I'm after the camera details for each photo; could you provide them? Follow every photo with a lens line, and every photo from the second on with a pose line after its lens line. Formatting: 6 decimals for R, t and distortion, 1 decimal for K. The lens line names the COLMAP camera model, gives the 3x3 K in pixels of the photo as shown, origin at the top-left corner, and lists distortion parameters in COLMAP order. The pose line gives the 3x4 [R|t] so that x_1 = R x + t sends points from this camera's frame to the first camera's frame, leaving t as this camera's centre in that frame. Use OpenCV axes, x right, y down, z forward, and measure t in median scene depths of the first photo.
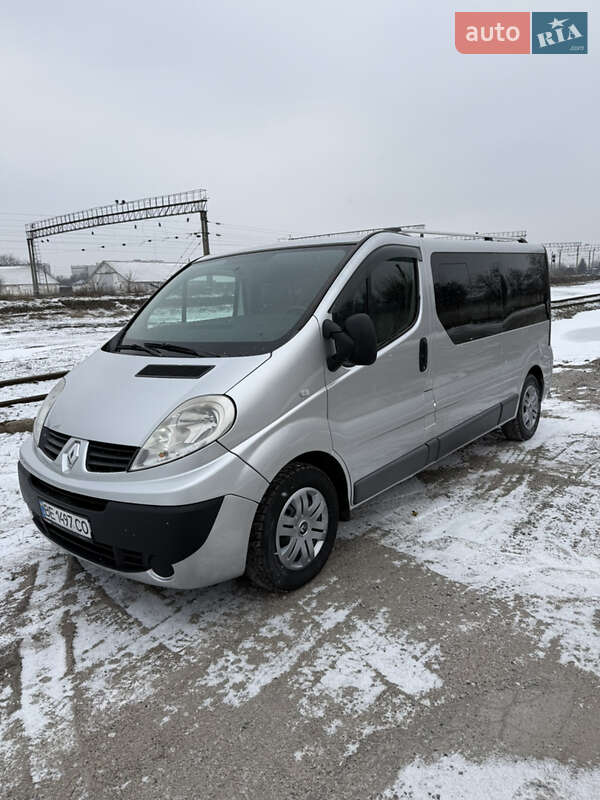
lens RADIAL K [[564.1, 0, 299.1], [0, 564.1, 401.8], [0, 0, 1]] dist [0.037571, -0.055438]
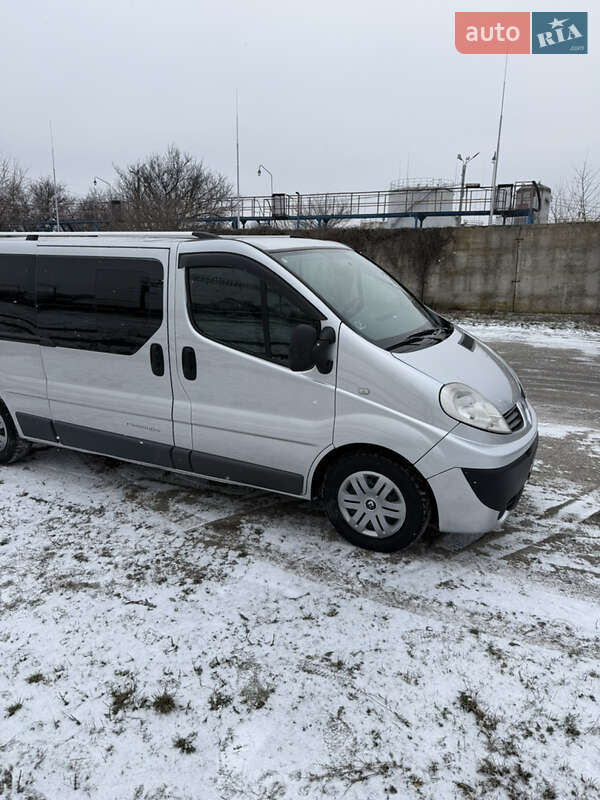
lens RADIAL K [[564.1, 0, 299.1], [0, 564.1, 401.8], [0, 0, 1]] dist [0.037571, -0.055438]
pose [[-0.251971, -0.208803, 0.944940, -1.434629], [0.187584, 0.947387, 0.259364, -0.345730], [-0.949380, 0.242608, -0.199546, 1.680302]]
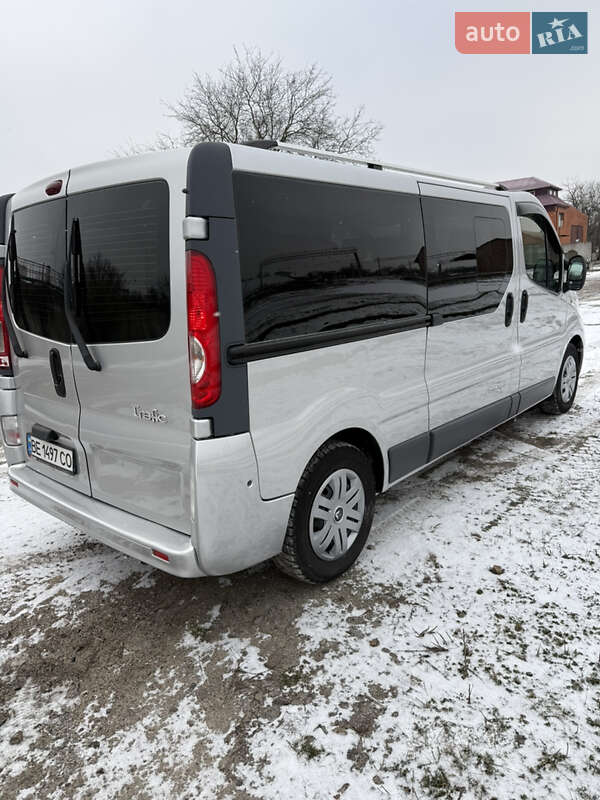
lens RADIAL K [[569.3, 0, 298.1], [0, 569.3, 397.6], [0, 0, 1]] dist [0.001737, -0.004435]
pose [[-0.994673, 0.092655, 0.045179, 0.305733], [0.103018, 0.909126, 0.403581, -0.547548], [-0.003680, 0.406086, -0.913828, 2.950042]]
